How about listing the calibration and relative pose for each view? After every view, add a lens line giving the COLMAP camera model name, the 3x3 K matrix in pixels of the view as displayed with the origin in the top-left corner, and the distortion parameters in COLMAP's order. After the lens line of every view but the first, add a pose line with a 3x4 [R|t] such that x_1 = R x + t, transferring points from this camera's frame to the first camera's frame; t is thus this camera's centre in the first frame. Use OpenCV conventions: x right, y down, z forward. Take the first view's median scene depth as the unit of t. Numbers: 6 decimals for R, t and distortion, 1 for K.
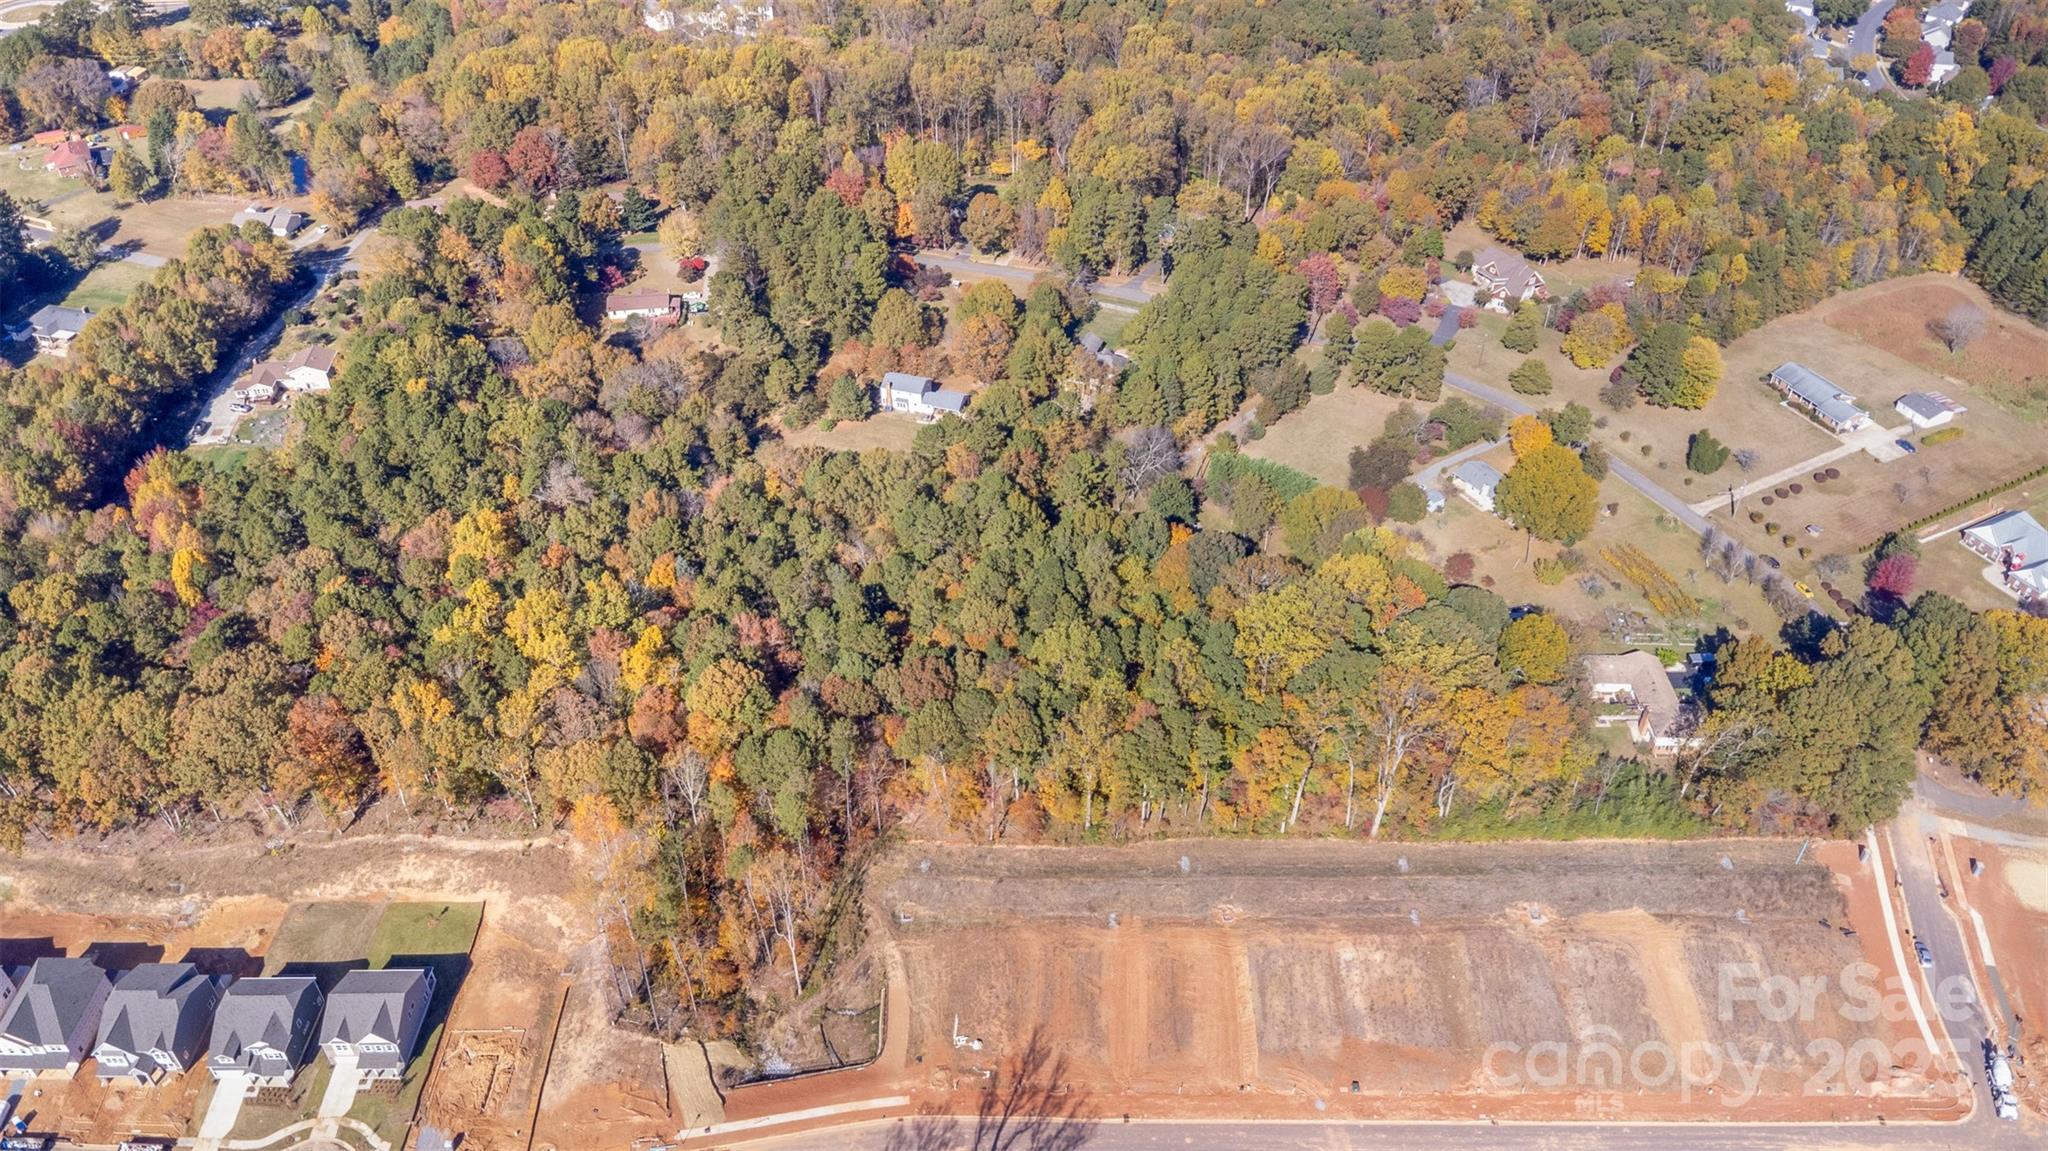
lens RADIAL K [[1485.4, 0, 1032.9], [0, 1485.4, 570.4], [0, 0, 1]] dist [-0.013680, -0.003235]
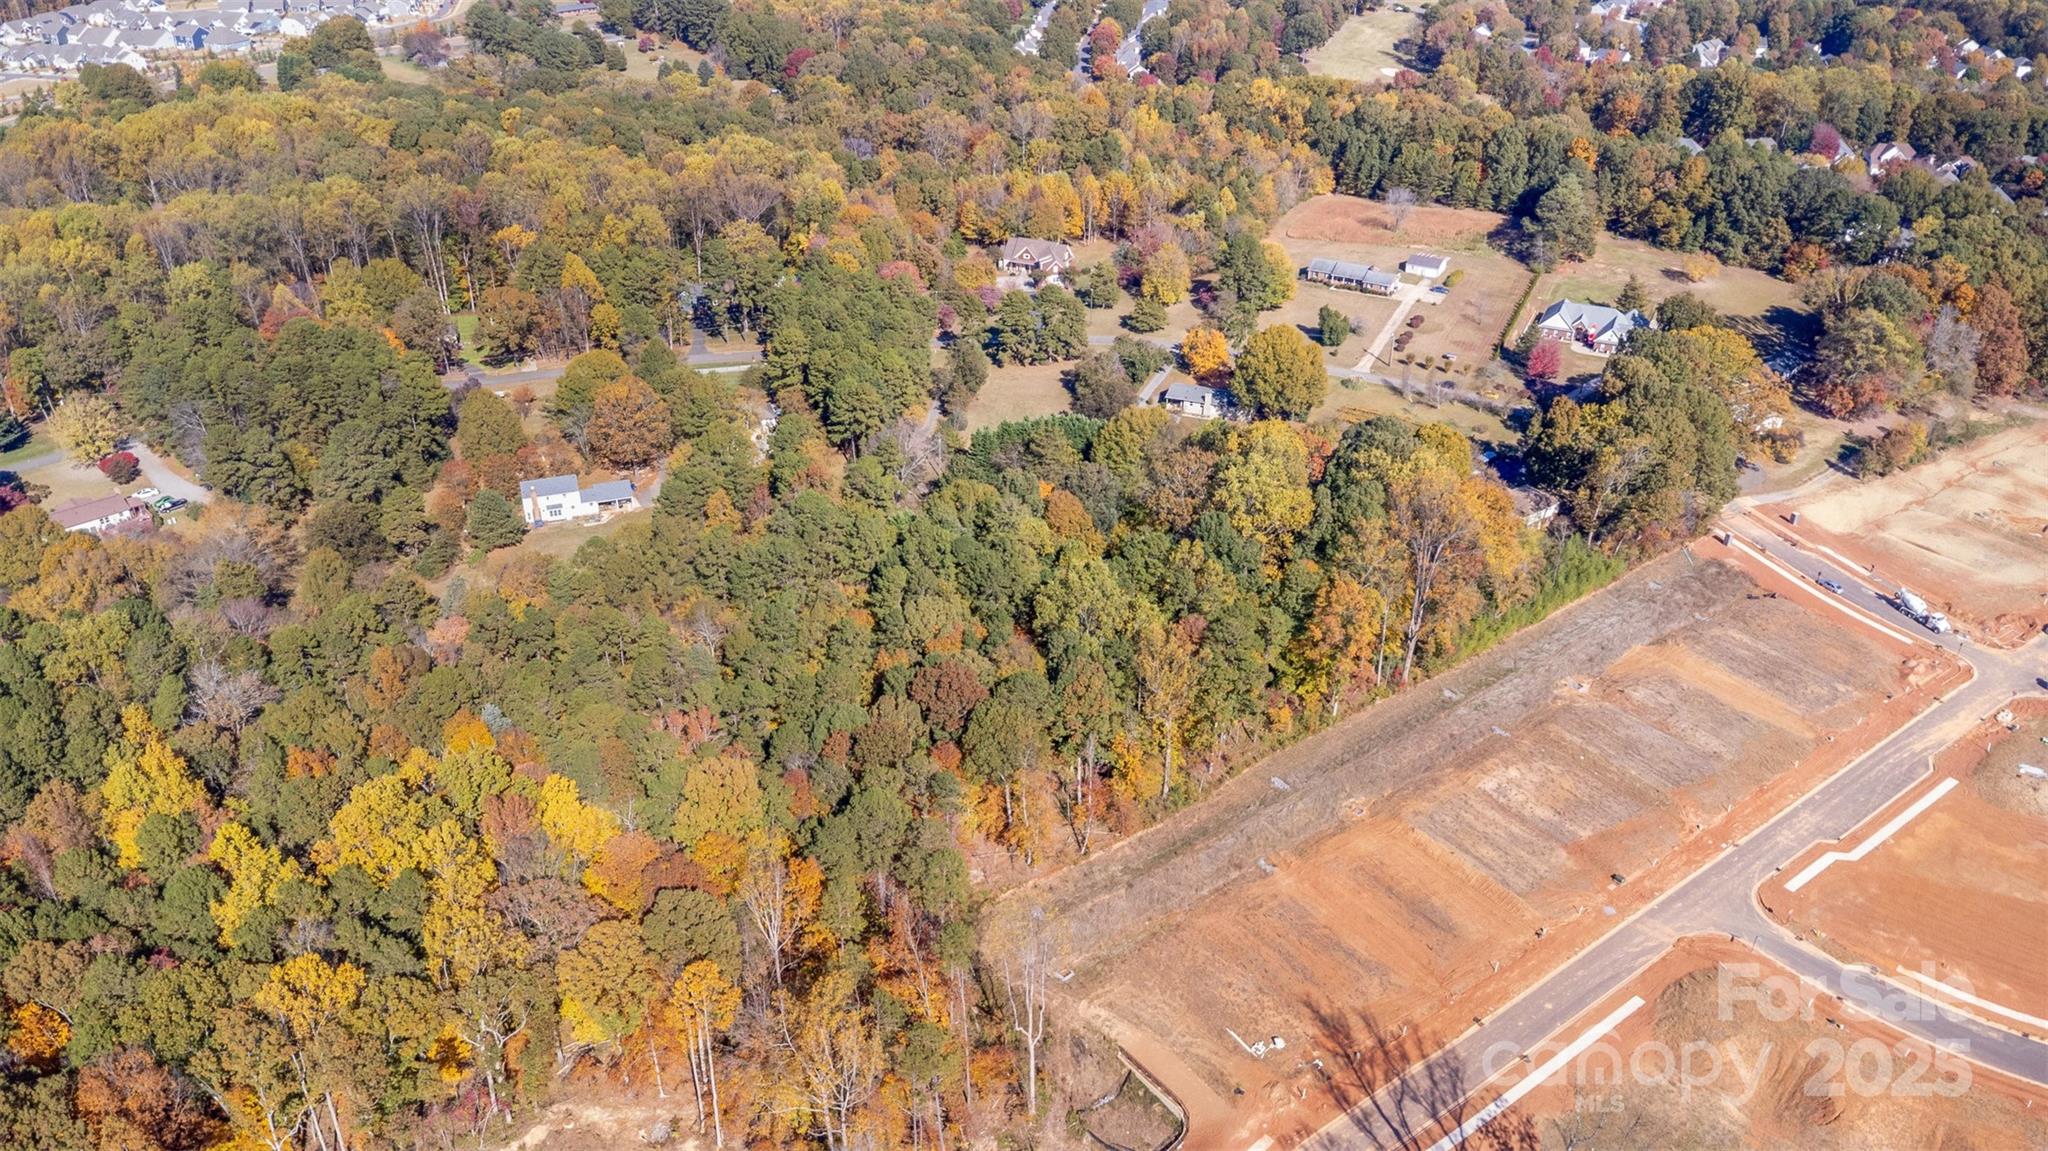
lens RADIAL K [[1485.4, 0, 1027.7], [0, 1485.4, 580.0], [0, 0, 1]] dist [-0.013680, -0.003235]
pose [[0.797386, -0.298619, 0.524406, -0.441514], [0.380517, 0.923263, -0.052850, 0.082221], [-0.468382, 0.241687, 0.849827, 0.323494]]
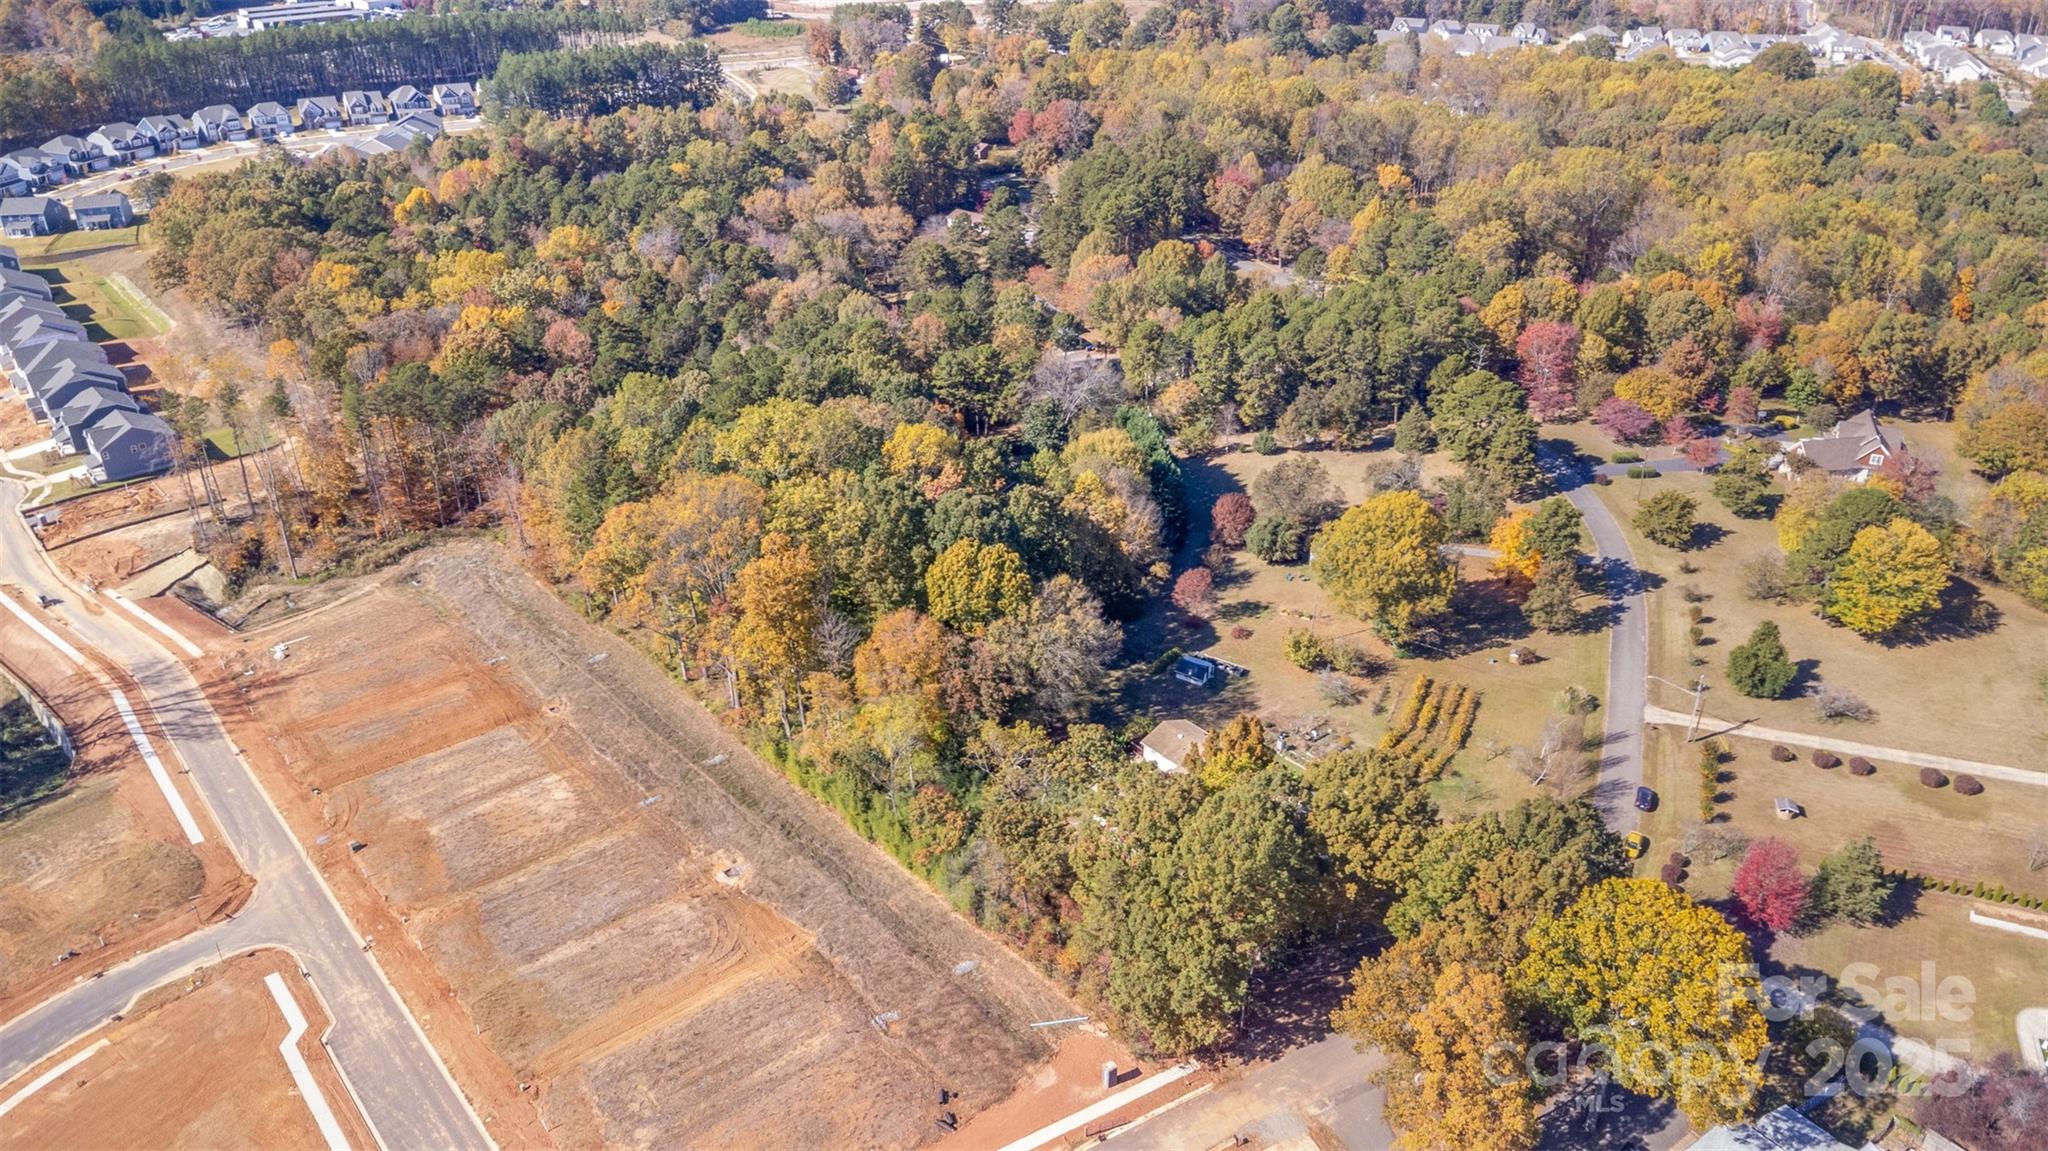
lens RADIAL K [[1485.4, 0, 1019.1], [0, 1485.4, 574.2], [0, 0, 1]] dist [-0.013680, -0.003235]
pose [[0.664823, 0.355283, -0.657103, 0.849541], [-0.476071, 0.879385, -0.006198, 0.045541], [0.575645, 0.316948, 0.753775, 0.499495]]
